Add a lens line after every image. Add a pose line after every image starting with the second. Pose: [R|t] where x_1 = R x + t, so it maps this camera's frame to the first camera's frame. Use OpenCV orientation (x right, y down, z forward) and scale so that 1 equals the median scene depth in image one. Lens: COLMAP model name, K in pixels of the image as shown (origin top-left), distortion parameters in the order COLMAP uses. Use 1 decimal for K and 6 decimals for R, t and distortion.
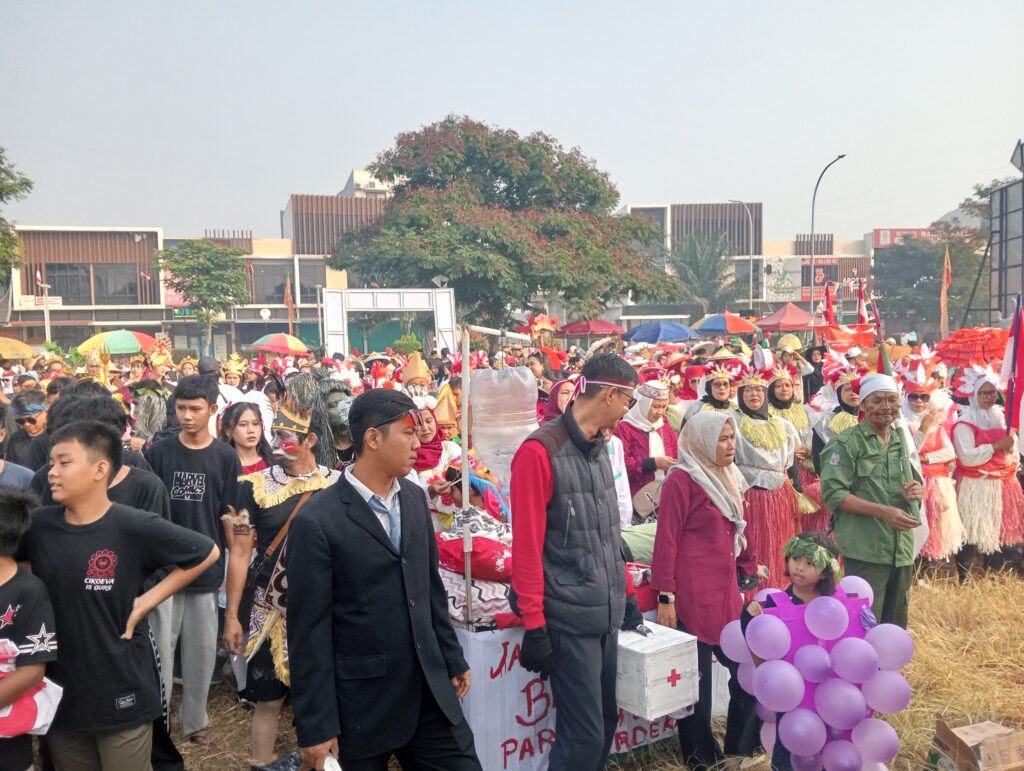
lens RADIAL K [[832.3, 0, 523.4], [0, 832.3, 430.5], [0, 0, 1]] dist [0.033796, -0.081969]
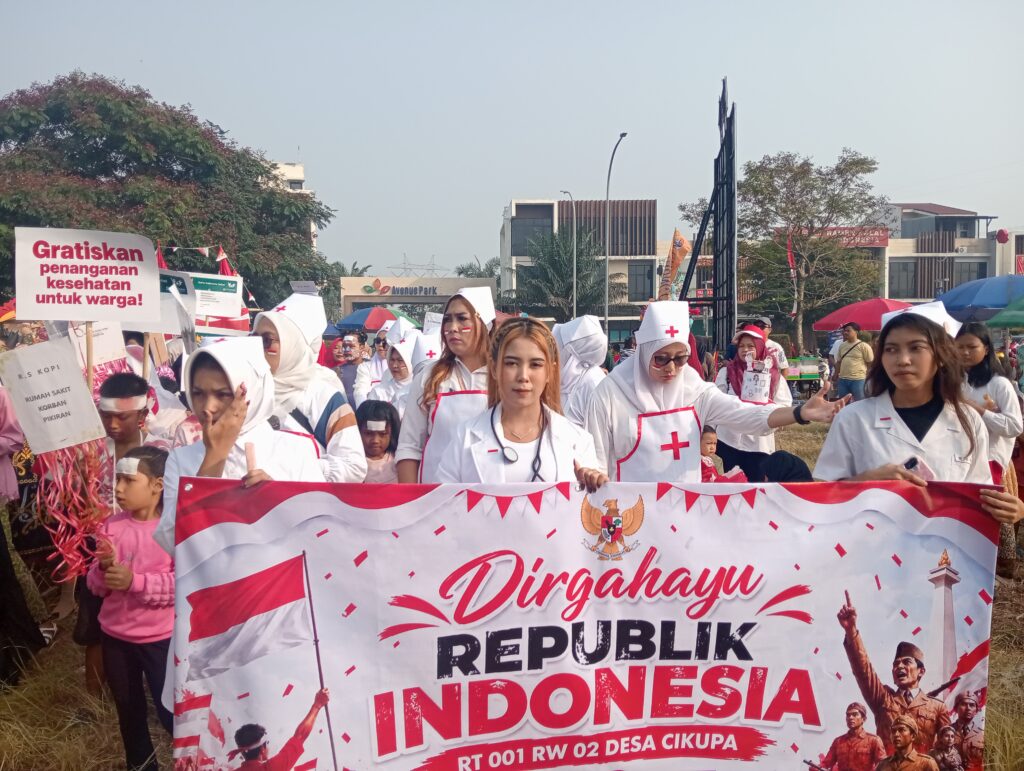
lens RADIAL K [[832.3, 0, 509.6], [0, 832.3, 391.0], [0, 0, 1]] dist [0.033796, -0.081969]
pose [[0.999820, 0.012471, -0.014289, 0.267275], [-0.013196, 0.998569, -0.051819, -0.012080], [0.013622, 0.051998, 0.998554, 0.129417]]
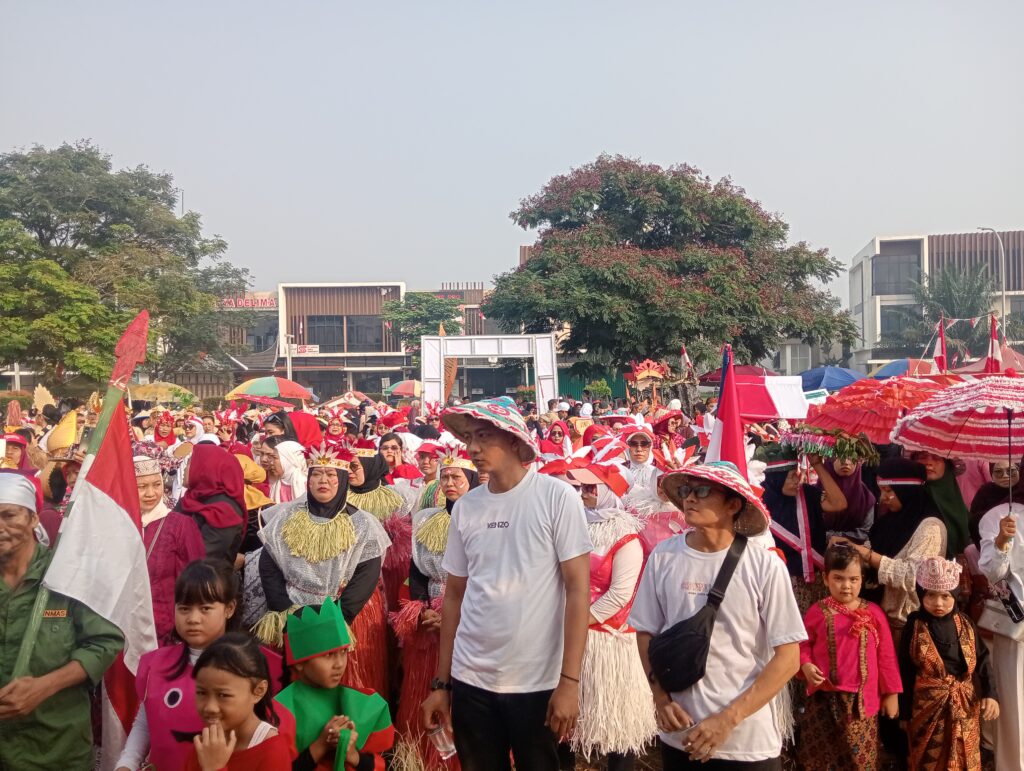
lens RADIAL K [[832.3, 0, 508.0], [0, 832.3, 405.4], [0, 0, 1]] dist [0.033796, -0.081969]
pose [[0.944524, 0.013853, -0.328149, 0.094665], [-0.041041, 0.996257, -0.076071, -0.008737], [0.325868, 0.085318, 0.941558, 0.058813]]
